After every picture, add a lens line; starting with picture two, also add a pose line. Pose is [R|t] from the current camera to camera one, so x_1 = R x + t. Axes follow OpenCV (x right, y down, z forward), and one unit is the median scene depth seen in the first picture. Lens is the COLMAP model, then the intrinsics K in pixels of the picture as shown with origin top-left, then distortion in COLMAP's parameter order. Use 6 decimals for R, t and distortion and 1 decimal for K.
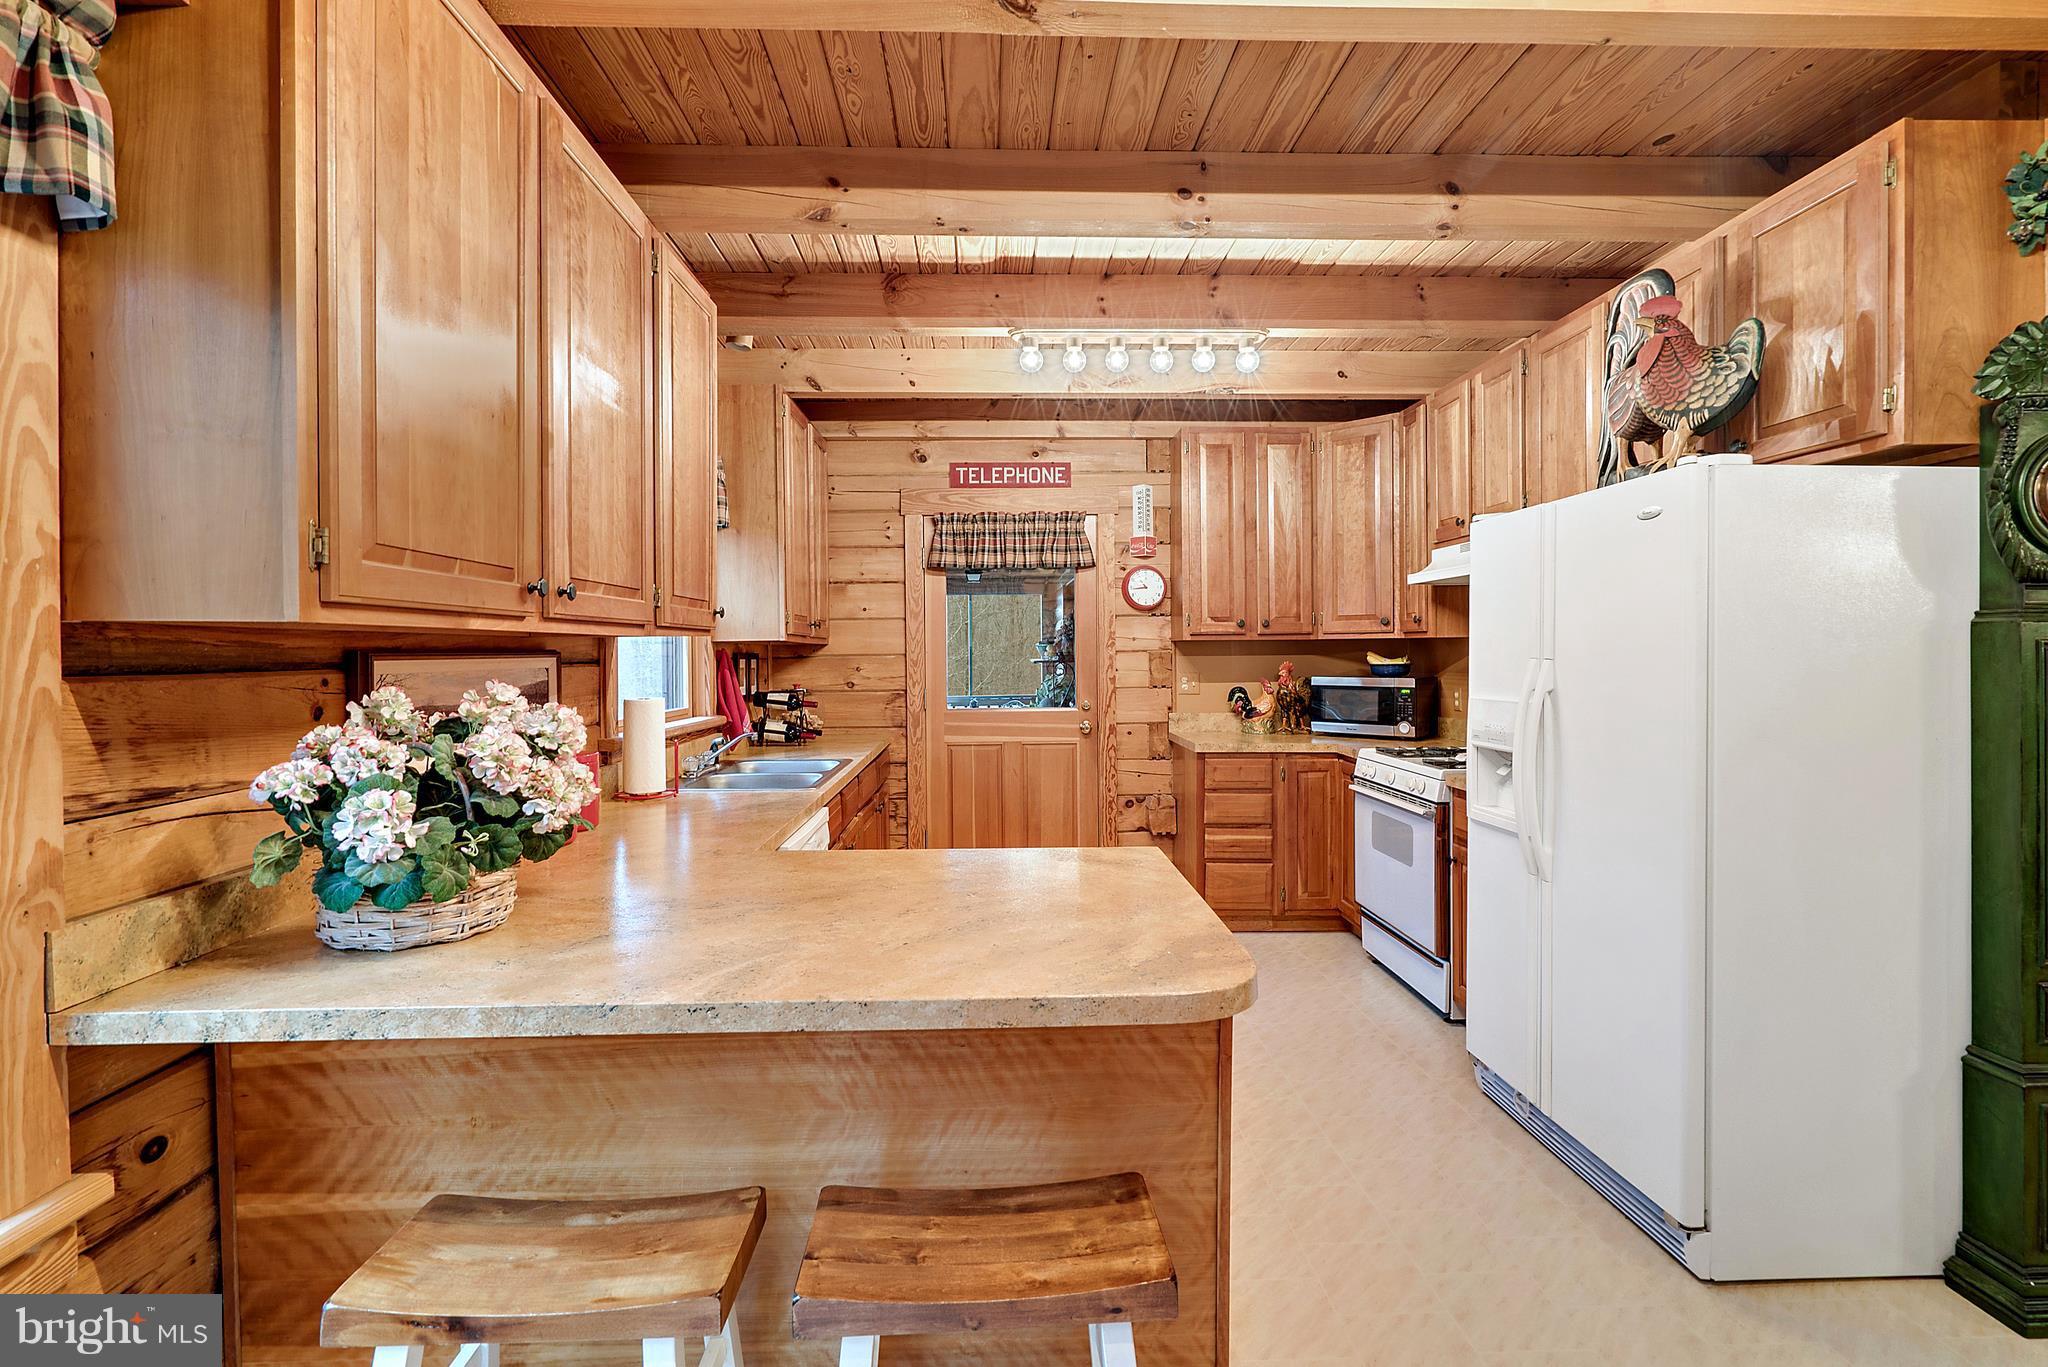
lens RADIAL K [[942.6, 0, 1017.7], [0, 942.6, 663.7], [0, 0, 1]] dist [-0.010277, 0.005676]
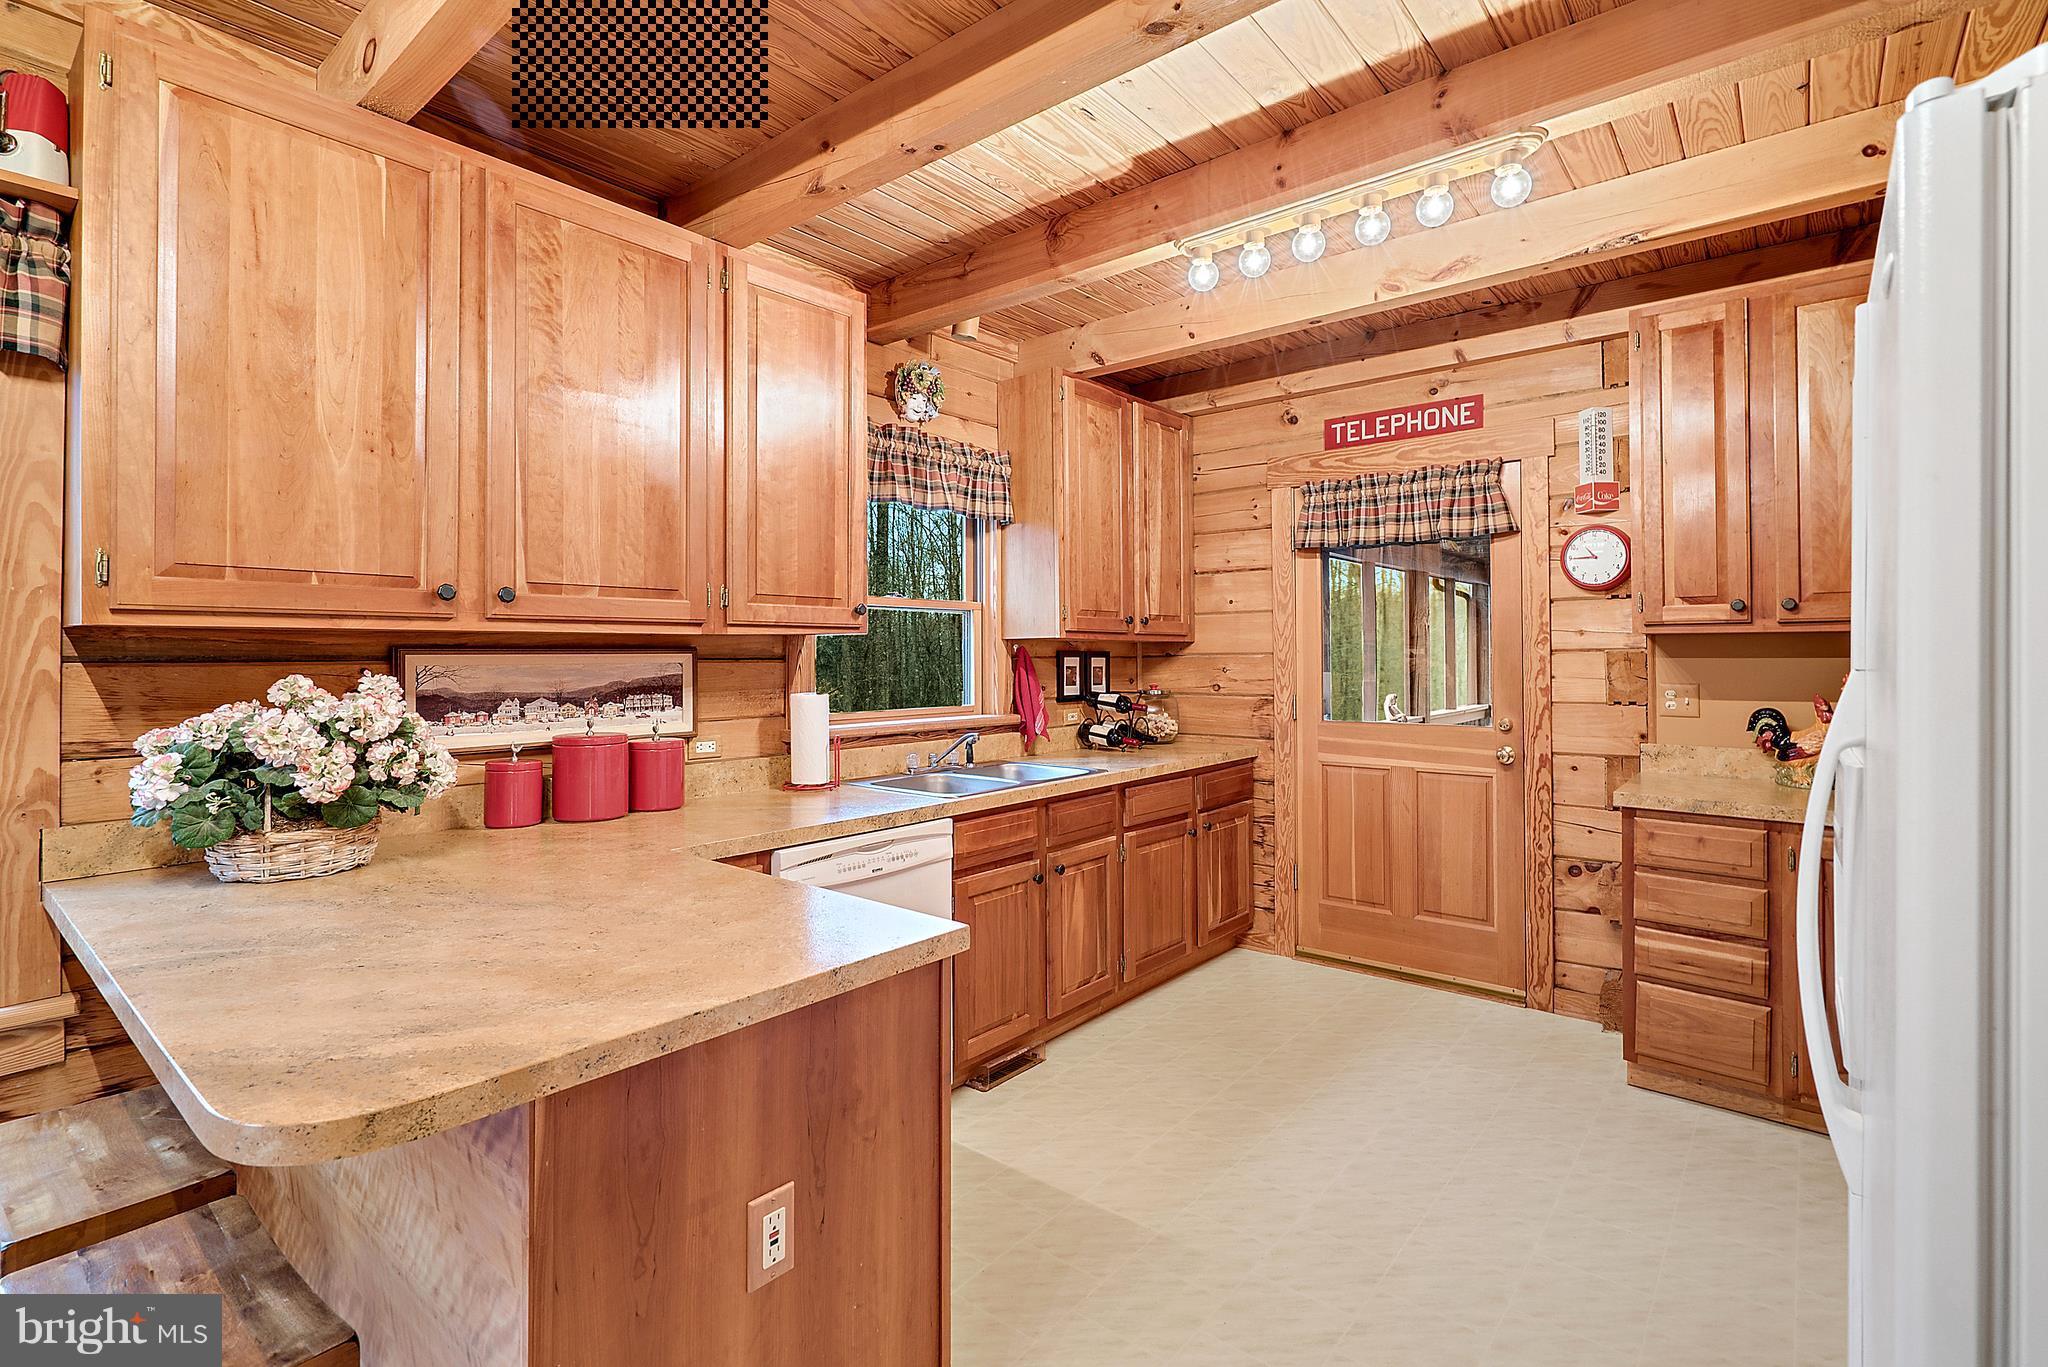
lens RADIAL K [[950.4, 0, 1024.1], [0, 950.4, 649.4], [0, 0, 1]] dist [-0.001499, 0.000175]
pose [[0.748935, 0.002038, -0.662640, 0.298234], [-0.011296, 0.999889, -0.009693, -0.002837], [0.662547, 0.014744, 0.748875, 0.223414]]
